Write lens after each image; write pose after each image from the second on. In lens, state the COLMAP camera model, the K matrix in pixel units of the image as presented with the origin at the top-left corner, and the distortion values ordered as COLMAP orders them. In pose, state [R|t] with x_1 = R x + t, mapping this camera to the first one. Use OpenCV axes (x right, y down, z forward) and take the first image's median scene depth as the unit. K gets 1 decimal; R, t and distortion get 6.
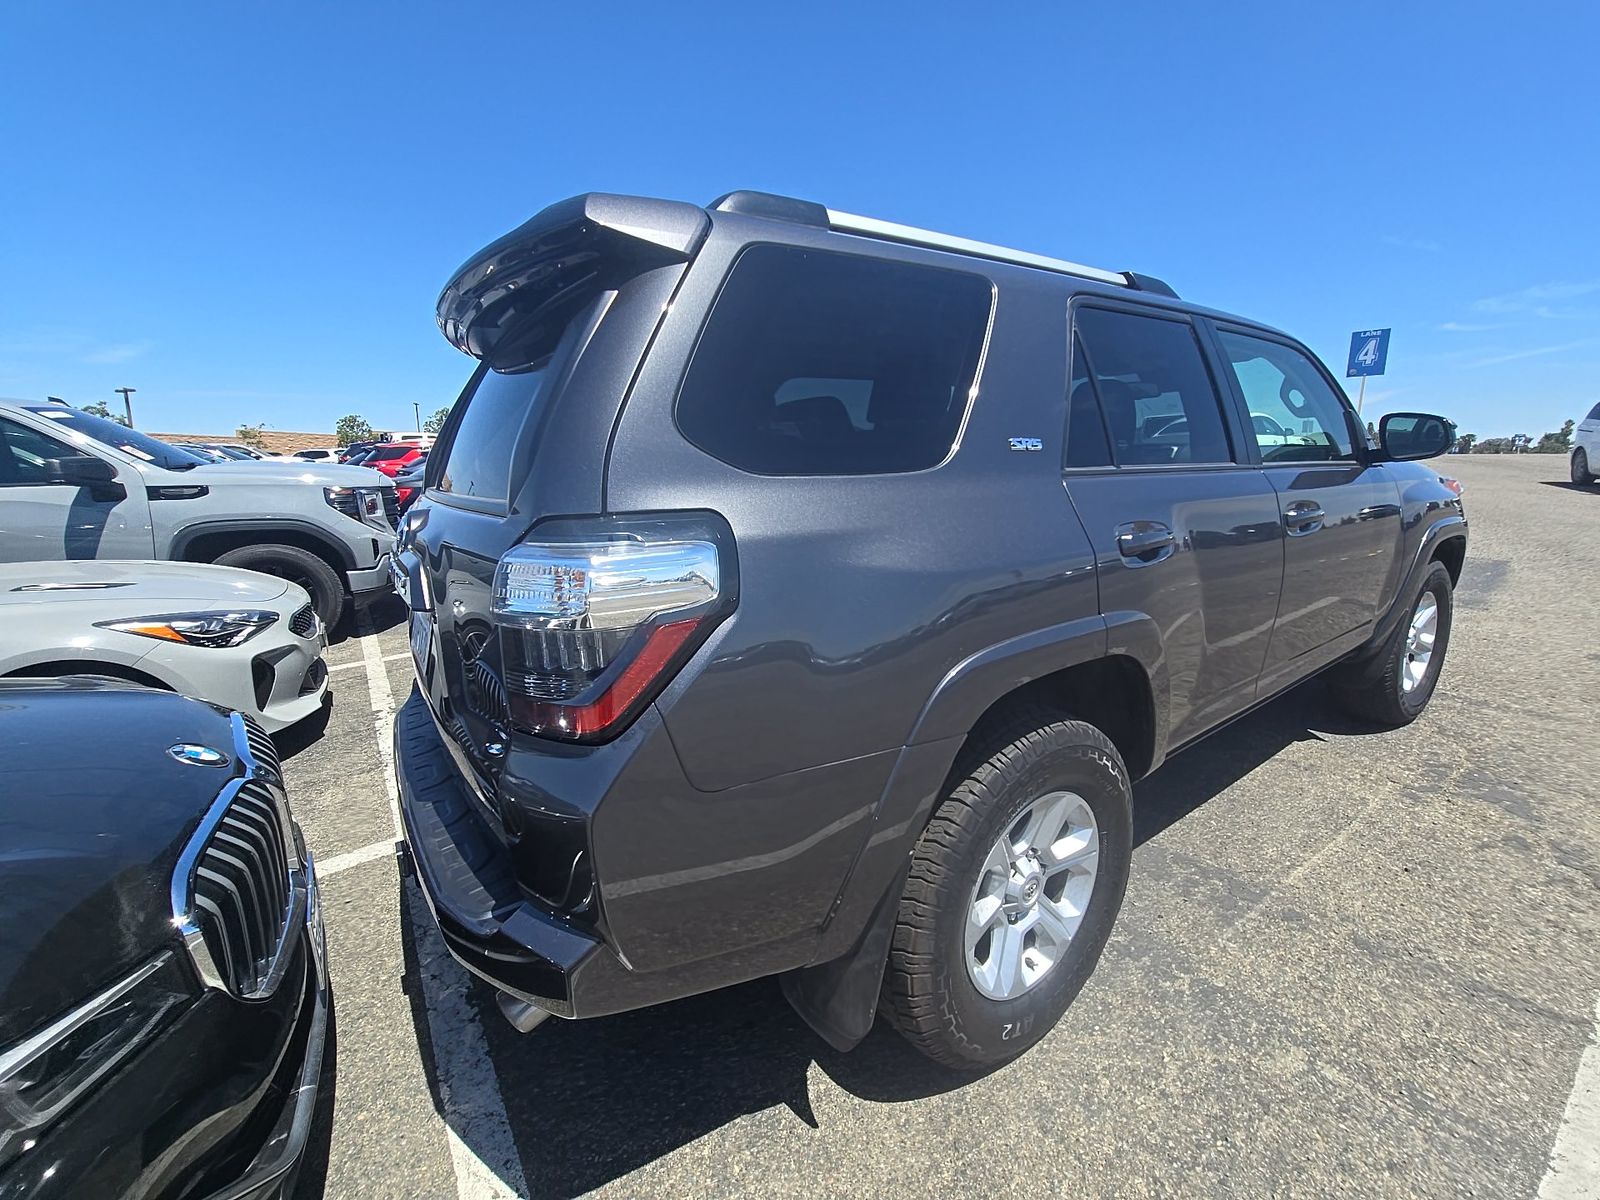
lens RADIAL K [[651.4, 0, 799.8], [0, 651.4, 601.0], [0, 0, 1]] dist [-0.000500, -0.000883]
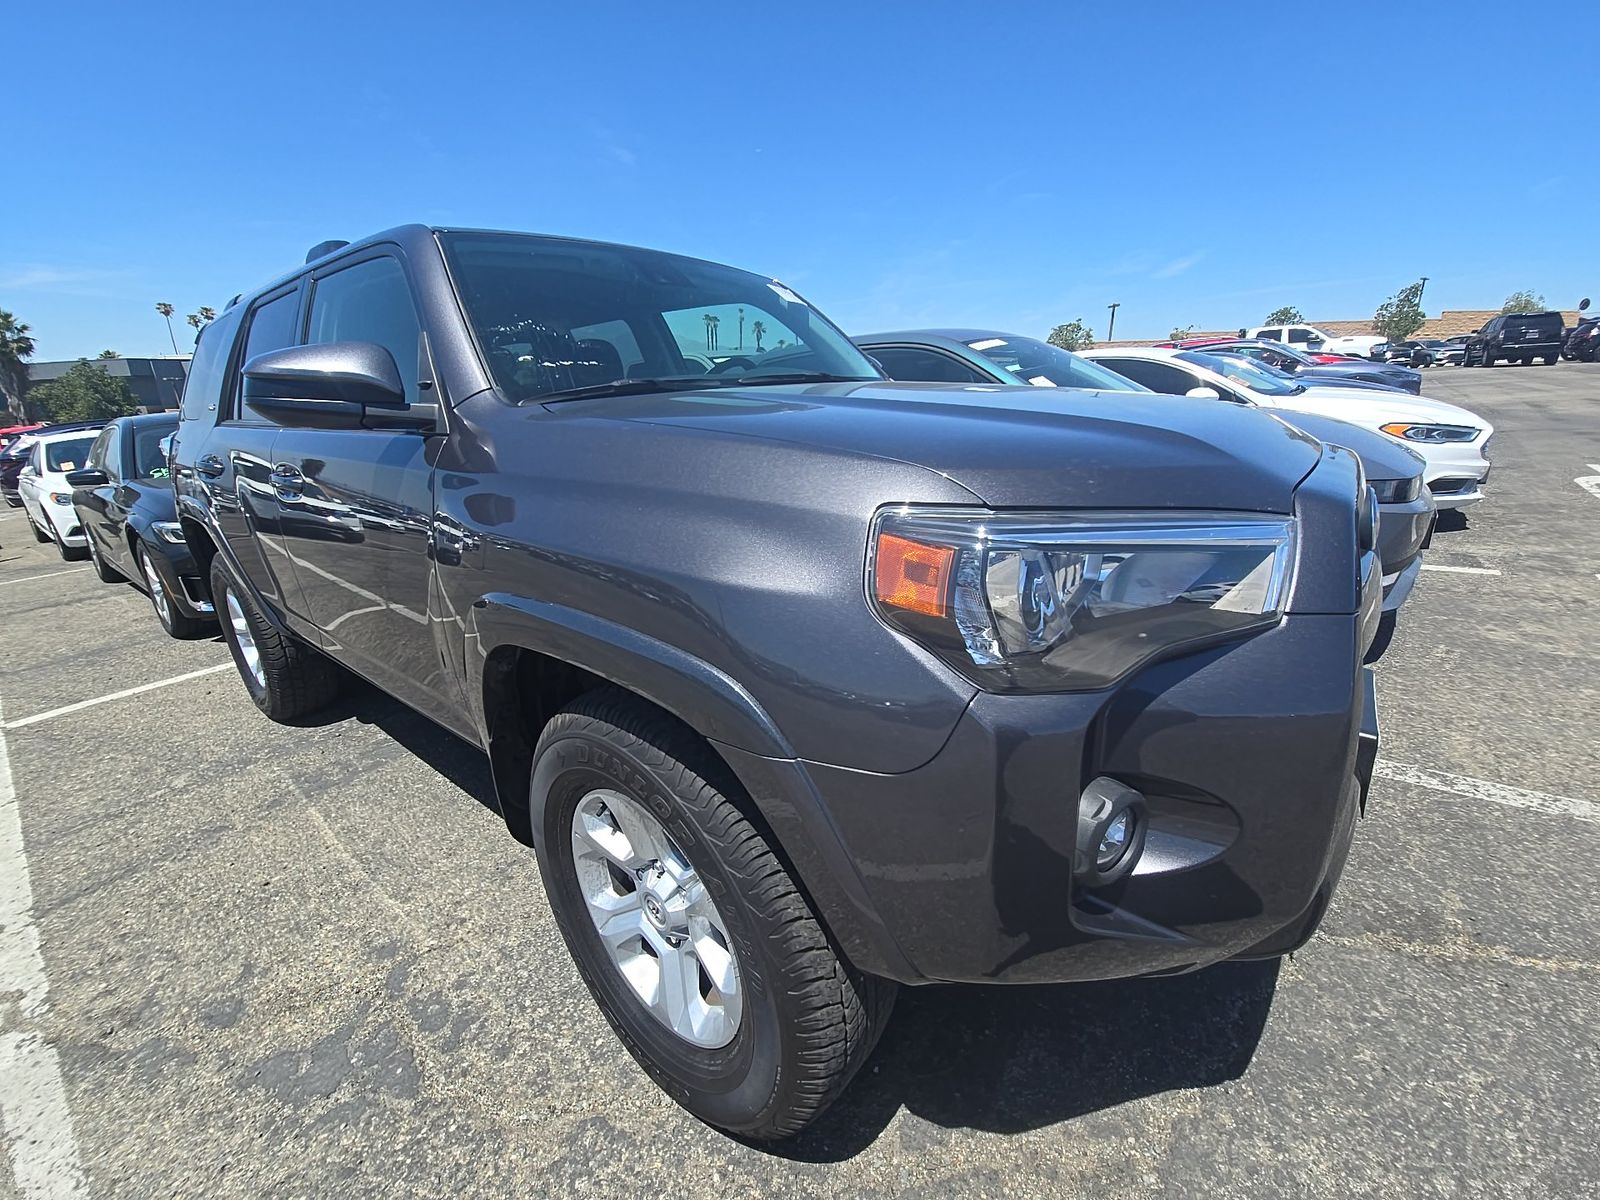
lens RADIAL K [[651.4, 0, 800.4], [0, 651.4, 602.6], [0, 0, 1]] dist [-0.000500, -0.000883]
pose [[0.278063, 0.304032, -0.911178, 1.953779], [-0.163577, 0.949720, 0.266973, -0.328717], [0.946532, 0.074813, 0.313814, 1.476464]]
